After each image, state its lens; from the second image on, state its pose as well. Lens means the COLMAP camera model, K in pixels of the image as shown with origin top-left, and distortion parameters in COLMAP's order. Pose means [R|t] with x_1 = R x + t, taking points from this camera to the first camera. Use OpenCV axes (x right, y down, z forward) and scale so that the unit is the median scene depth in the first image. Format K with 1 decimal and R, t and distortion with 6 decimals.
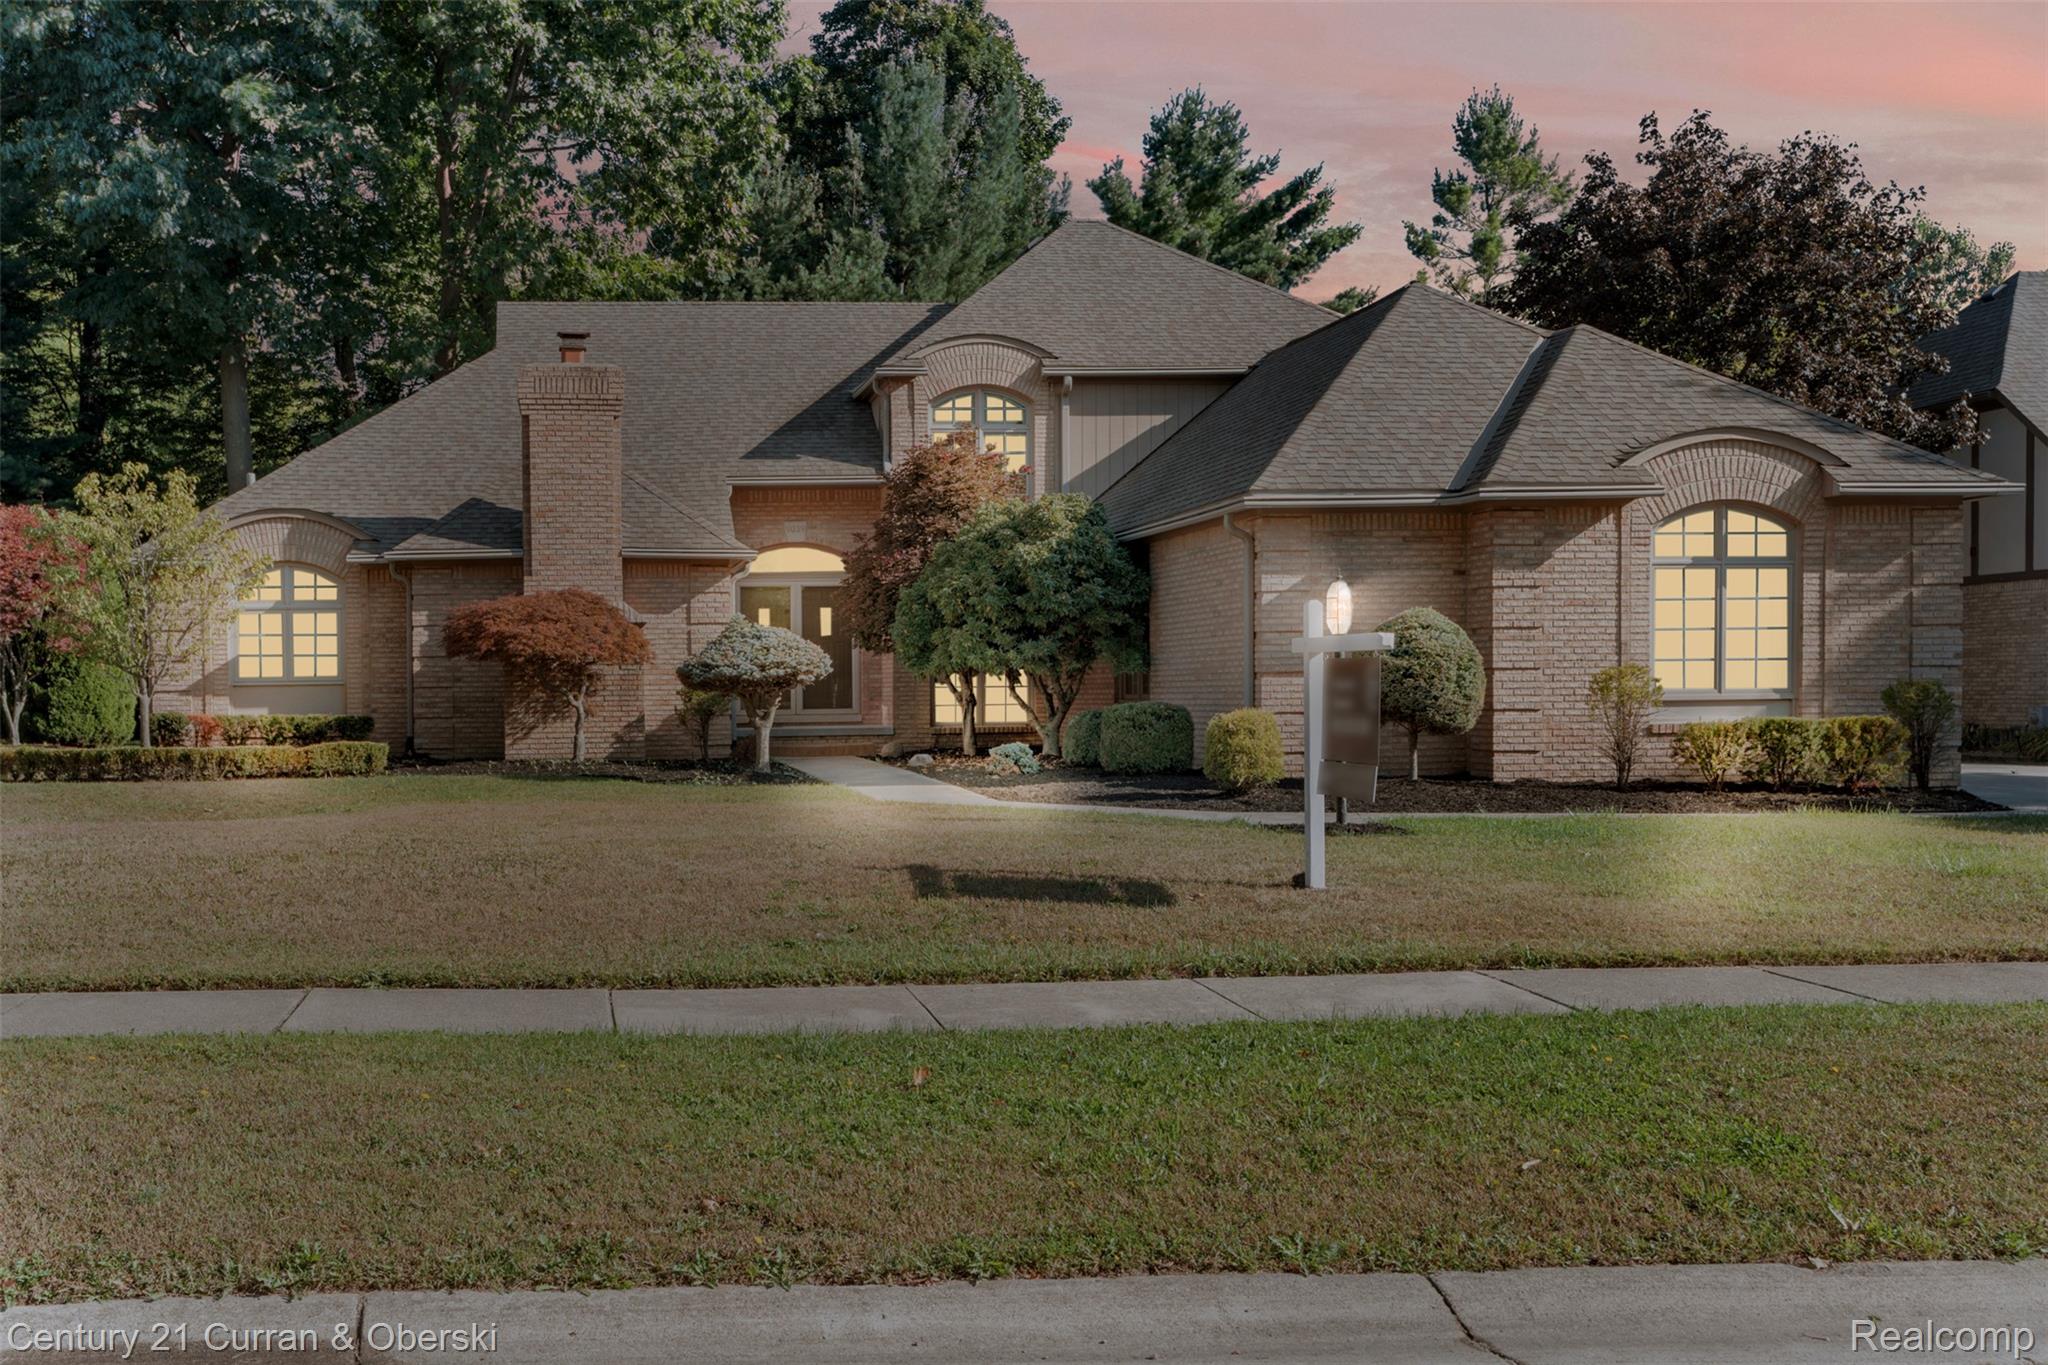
lens RADIAL K [[1907.0, 0, 1023.8], [0, 1907.0, 689.1], [0, 0, 1]] dist [0.012836, 0.000000]
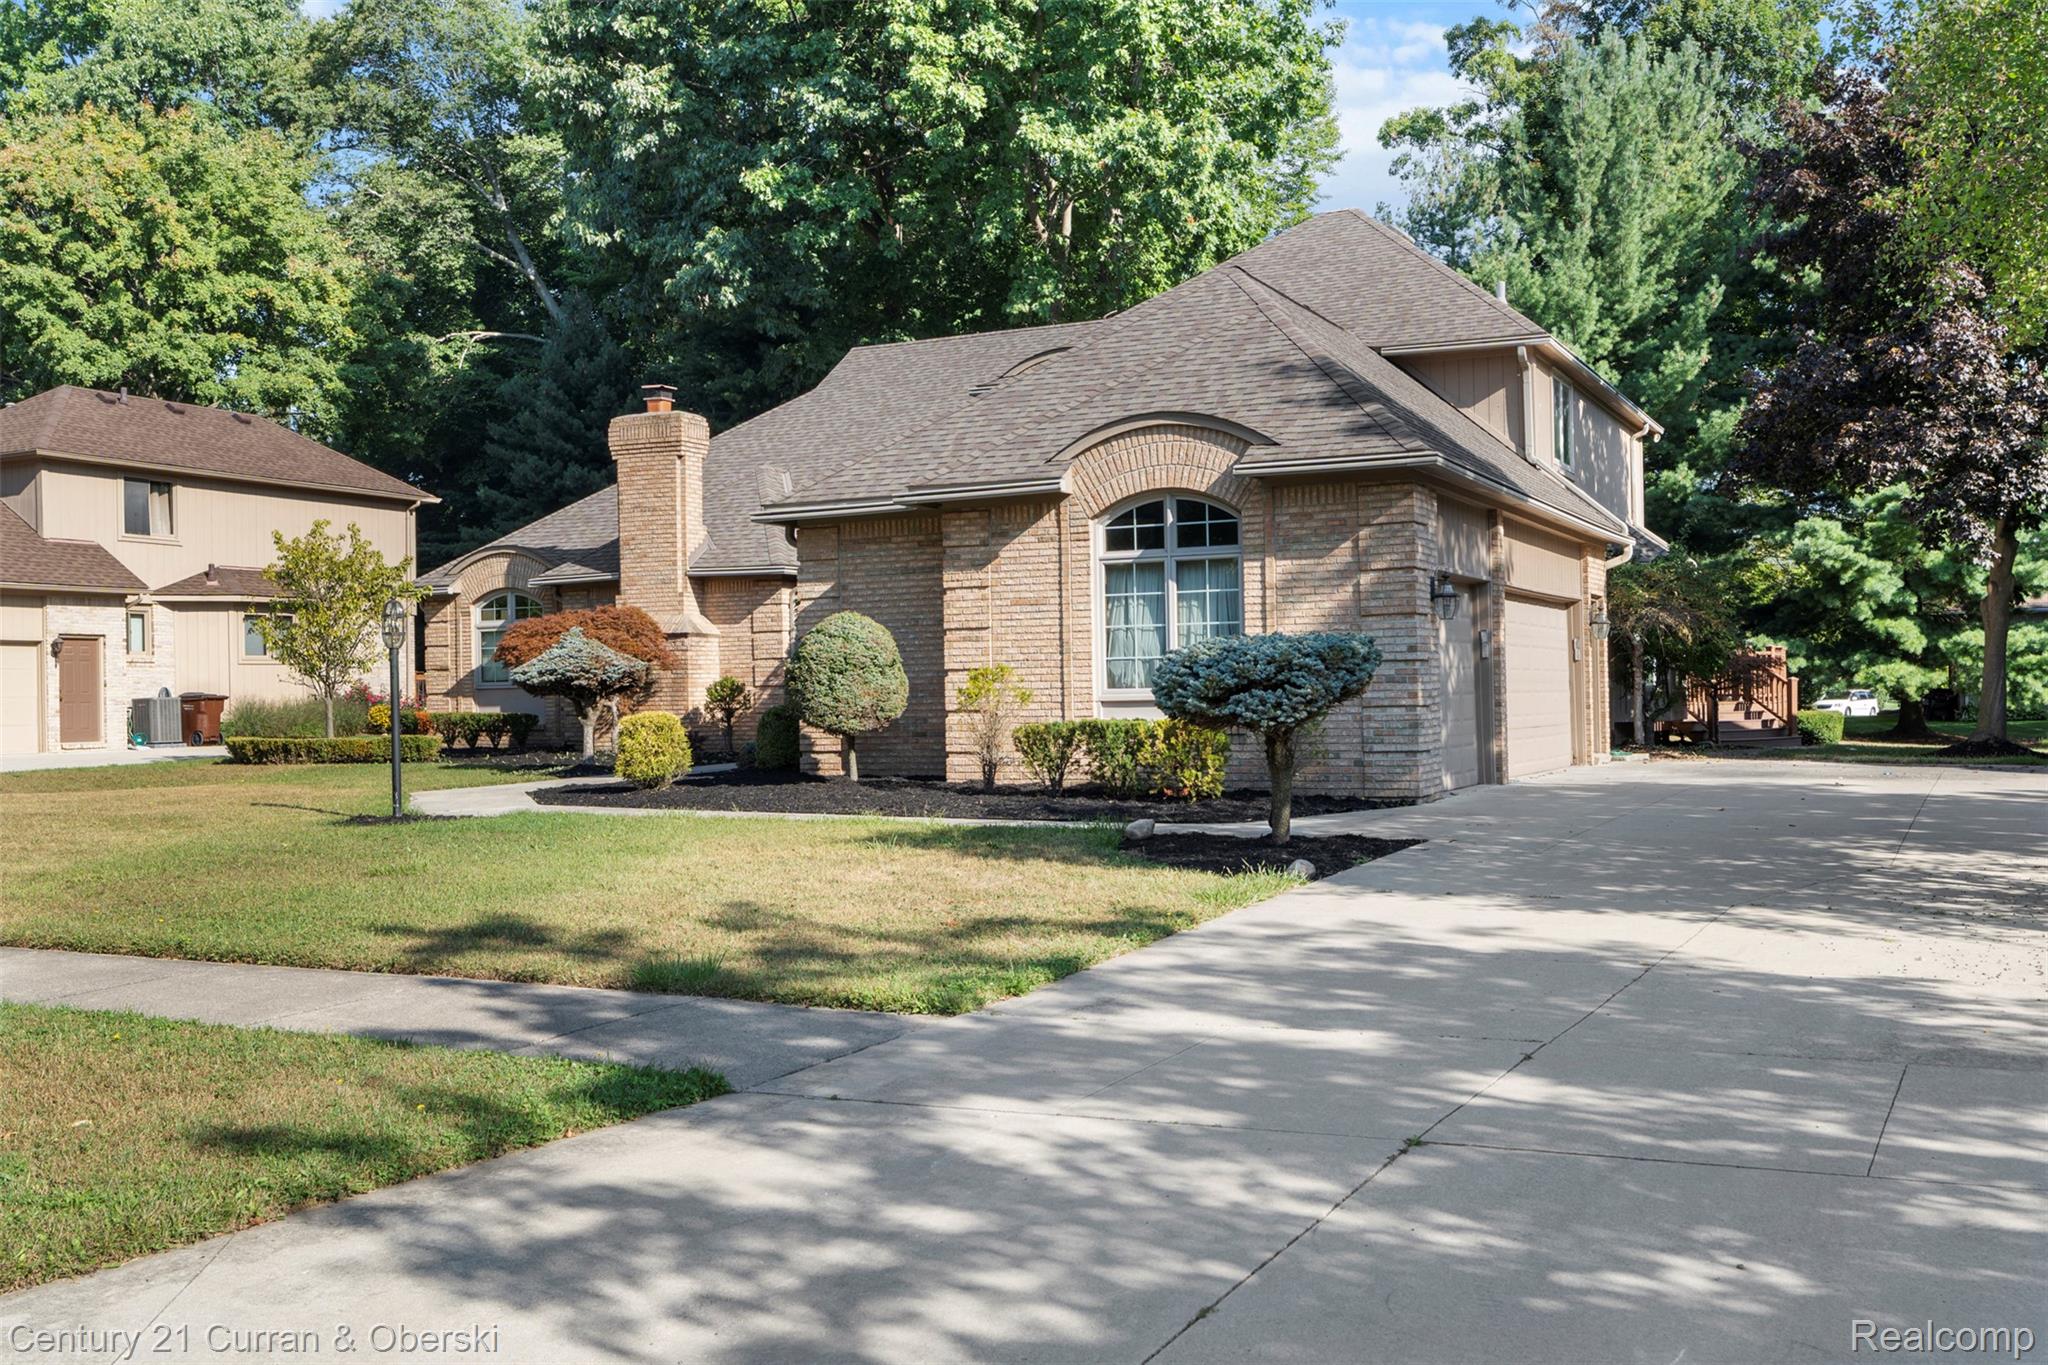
lens RADIAL K [[1858.7, 0, 1022.1], [0, 1858.7, 678.9], [0, 0, 1]] dist [0.005364, 0.000000]
pose [[0.880093, -0.009684, -0.474702, 0.743776], [0.009767, 0.999950, -0.002291, -0.003338], [0.474700, -0.002620, 0.880144, 0.155841]]
